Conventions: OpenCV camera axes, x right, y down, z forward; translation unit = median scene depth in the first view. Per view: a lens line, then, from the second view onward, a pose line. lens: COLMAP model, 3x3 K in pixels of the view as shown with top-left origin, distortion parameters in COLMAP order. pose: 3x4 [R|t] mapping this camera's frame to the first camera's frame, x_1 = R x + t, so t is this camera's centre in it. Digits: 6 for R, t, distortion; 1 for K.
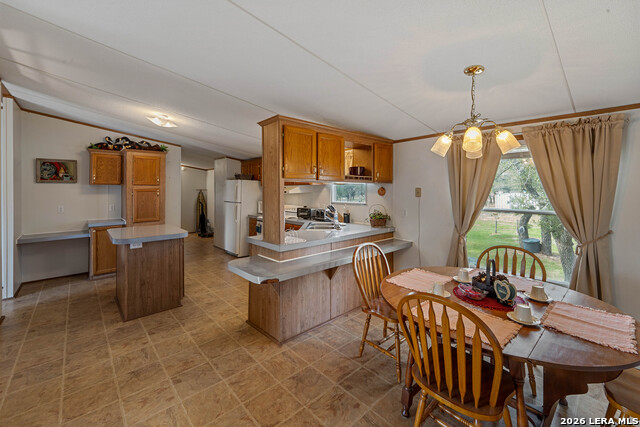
lens RADIAL K [[256.9, 0, 306.7], [0, 256.9, 187.1], [0, 0, 1]] dist [-0.009815, -0.001609]
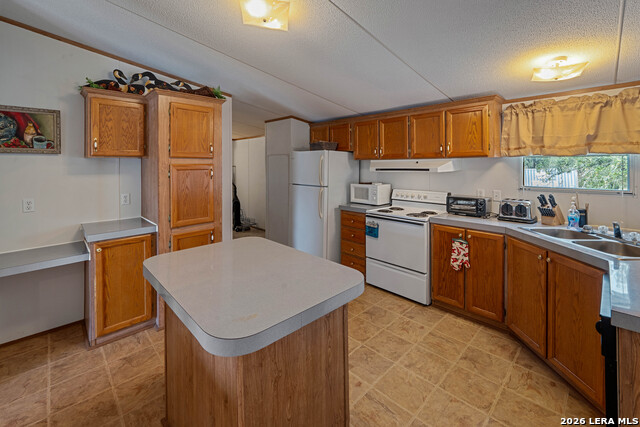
lens RADIAL K [[256.9, 0, 310.9], [0, 256.9, 168.5], [0, 0, 1]] dist [-0.009815, -0.001609]
pose [[0.999092, -0.001996, 0.042558, -0.390946], [0.001226, 0.999835, 0.018112, 0.005163], [-0.042587, -0.018044, 0.998930, 0.434483]]
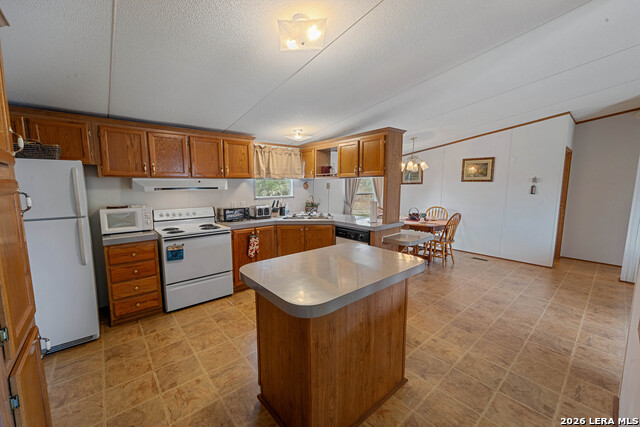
lens RADIAL K [[256.9, 0, 316.9], [0, 256.9, 215.3], [0, 0, 1]] dist [-0.009815, -0.001609]
pose [[0.035356, -0.123261, 0.991744, -0.797093], [-0.008509, 0.992292, 0.123633, 0.004144], [-0.999339, -0.012810, 0.034034, 0.721504]]
